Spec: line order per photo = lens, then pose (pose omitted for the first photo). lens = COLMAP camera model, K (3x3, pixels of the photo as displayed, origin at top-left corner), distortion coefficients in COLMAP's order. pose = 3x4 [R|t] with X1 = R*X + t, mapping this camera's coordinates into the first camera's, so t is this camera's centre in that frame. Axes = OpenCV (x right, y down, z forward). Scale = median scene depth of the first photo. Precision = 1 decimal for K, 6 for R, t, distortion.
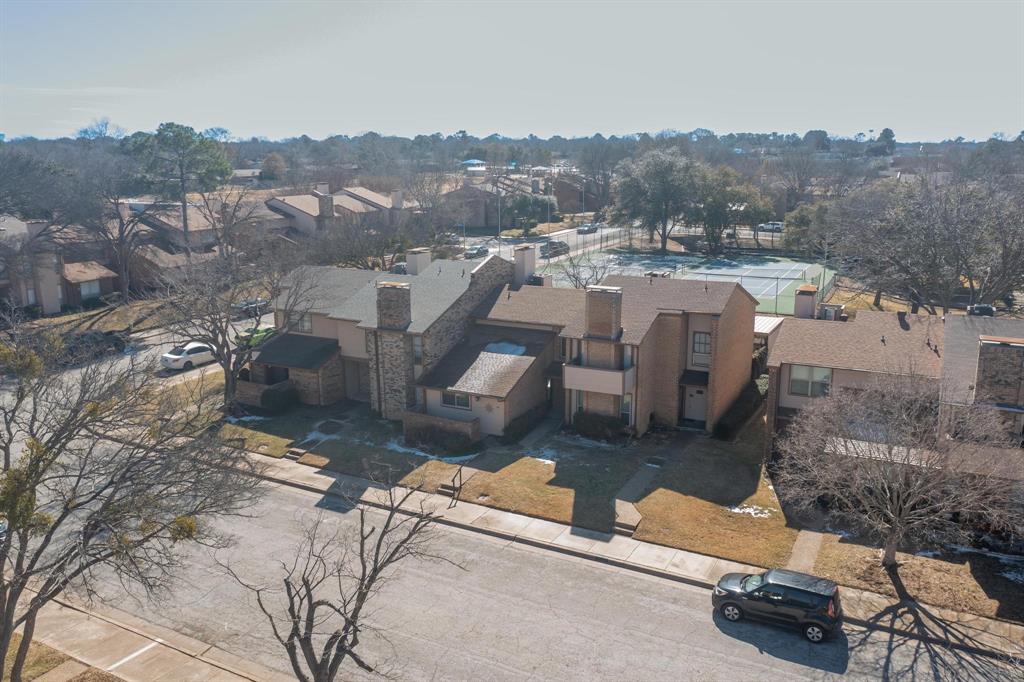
lens RADIAL K [[814.3, 0, 512.0], [0, 814.3, 341.0], [0, 0, 1]] dist [0.002966, 0.002798]
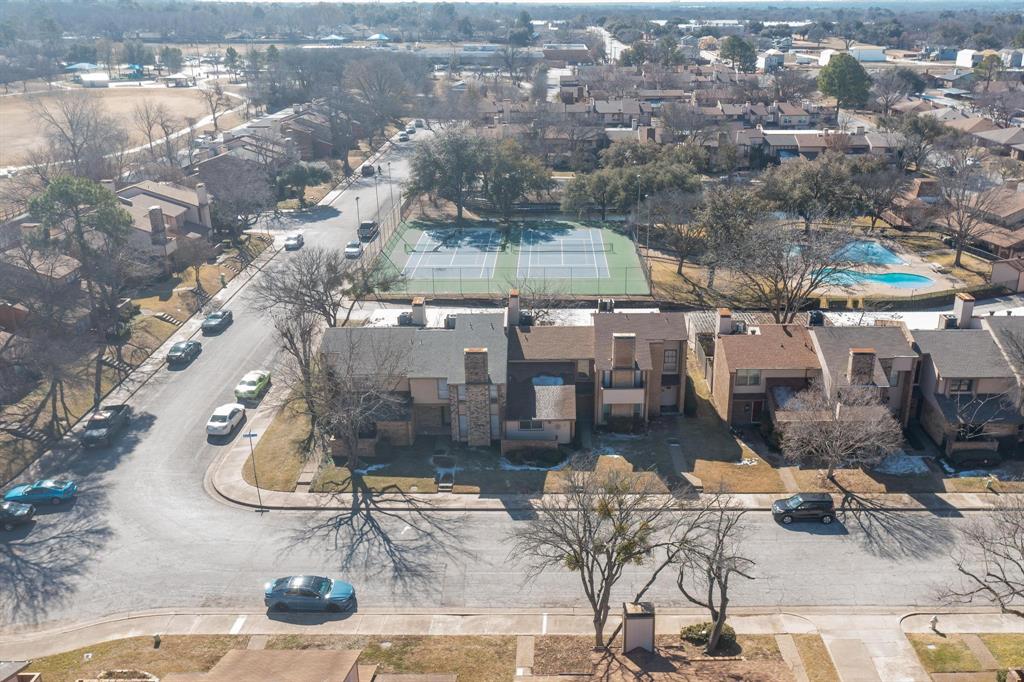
lens RADIAL K [[927.1, 0, 565.7], [0, 927.1, 345.3], [0, 0, 1]] dist [0.002016, 0.009131]
pose [[0.876452, -0.157648, 0.454950, -0.715136], [0.100061, 0.983887, 0.148167, -0.291254], [-0.470978, -0.084339, 0.878104, -0.426078]]
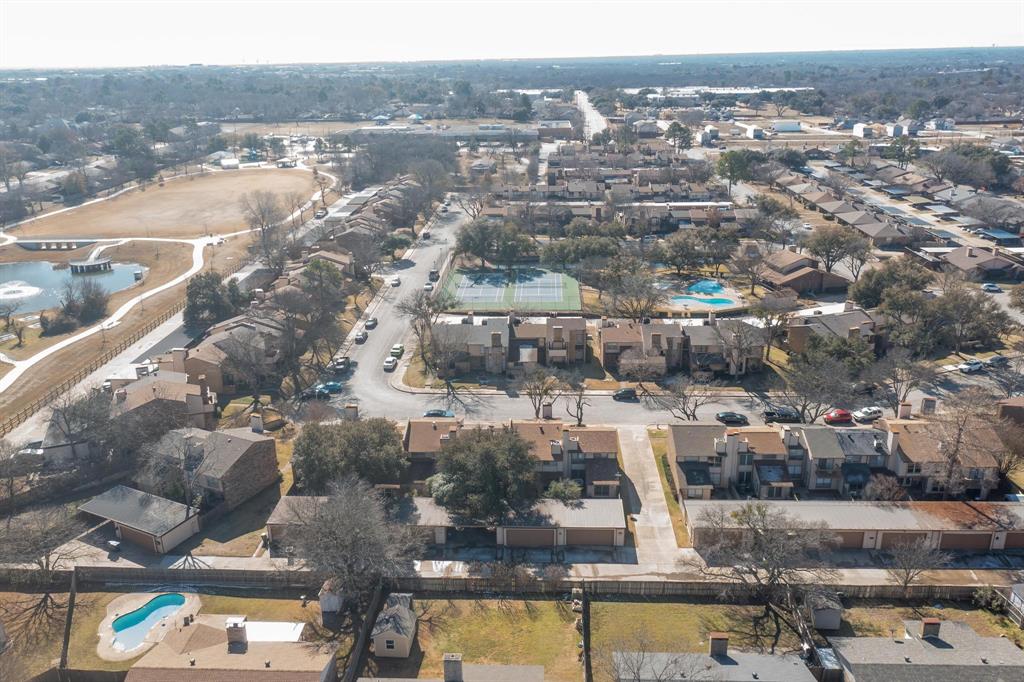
lens RADIAL K [[814.3, 0, 512.0], [0, 814.3, 341.0], [0, 0, 1]] dist [0.002966, 0.002798]
pose [[0.903431, -0.148139, 0.402328, -1.421208], [0.105671, 0.986397, 0.125911, -0.446906], [-0.415508, -0.071237, 0.906796, -2.030654]]
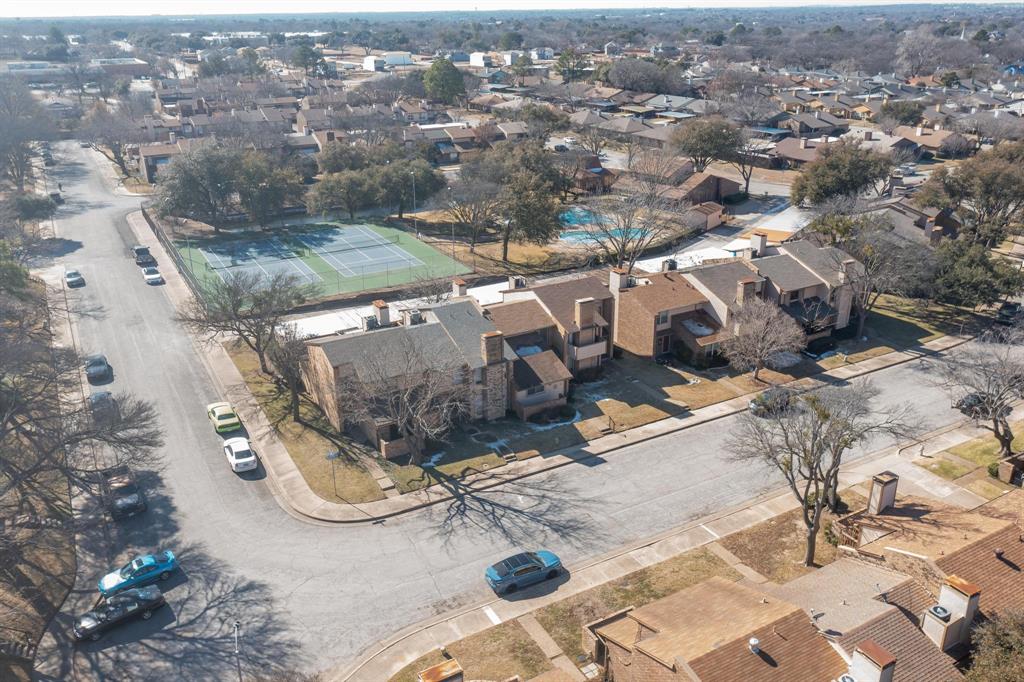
lens RADIAL K [[814.3, 0, 512.0], [0, 814.3, 341.0], [0, 0, 1]] dist [0.002966, 0.002798]
pose [[0.536776, -0.311872, 0.783969, -1.313358], [0.195049, 0.949875, 0.244324, -0.419170], [-0.820870, 0.021765, 0.570701, 0.103476]]
